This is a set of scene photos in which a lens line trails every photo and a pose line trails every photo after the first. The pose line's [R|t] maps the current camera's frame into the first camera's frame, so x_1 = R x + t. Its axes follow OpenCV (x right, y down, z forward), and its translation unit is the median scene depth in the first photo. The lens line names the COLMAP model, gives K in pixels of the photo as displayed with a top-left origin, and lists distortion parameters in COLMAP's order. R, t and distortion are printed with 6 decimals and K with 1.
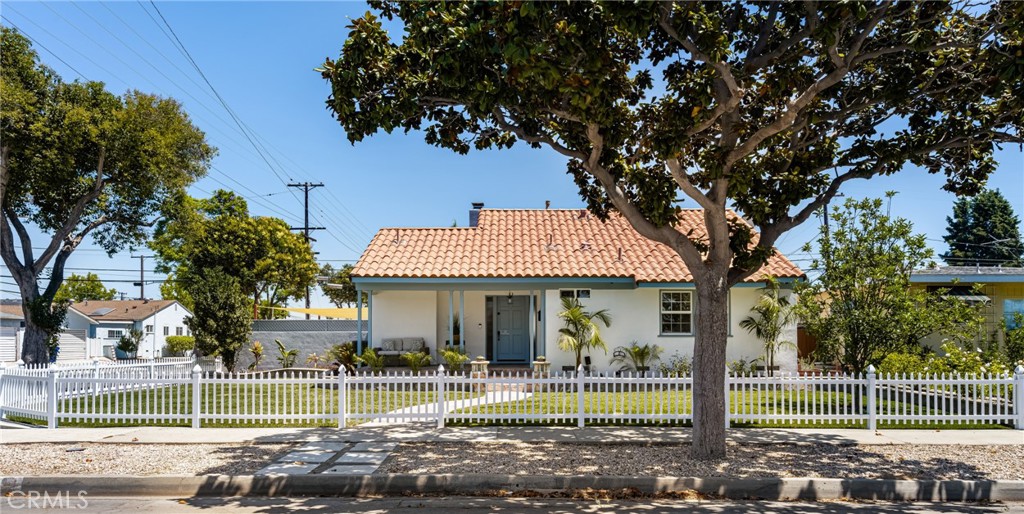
lens RADIAL K [[588.1, 0, 512.0], [0, 588.1, 257.0], [0, 0, 1]] dist [-0.001825, -0.000912]
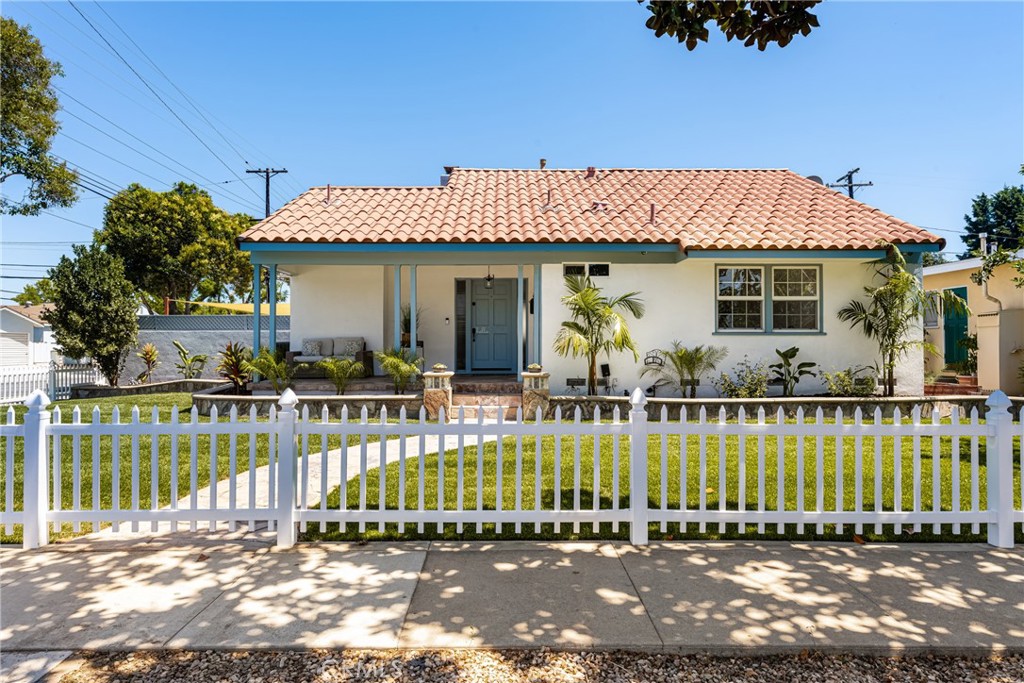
lens RADIAL K [[617.1, 0, 512.0], [0, 617.1, 341.5], [0, 0, 1]] dist [0.001310, 0.000383]
pose [[0.999845, 0.000713, 0.017614, 0.012113], [-0.003057, 0.991055, 0.133420, 0.049403], [-0.017362, -0.133453, 0.990903, 0.305507]]
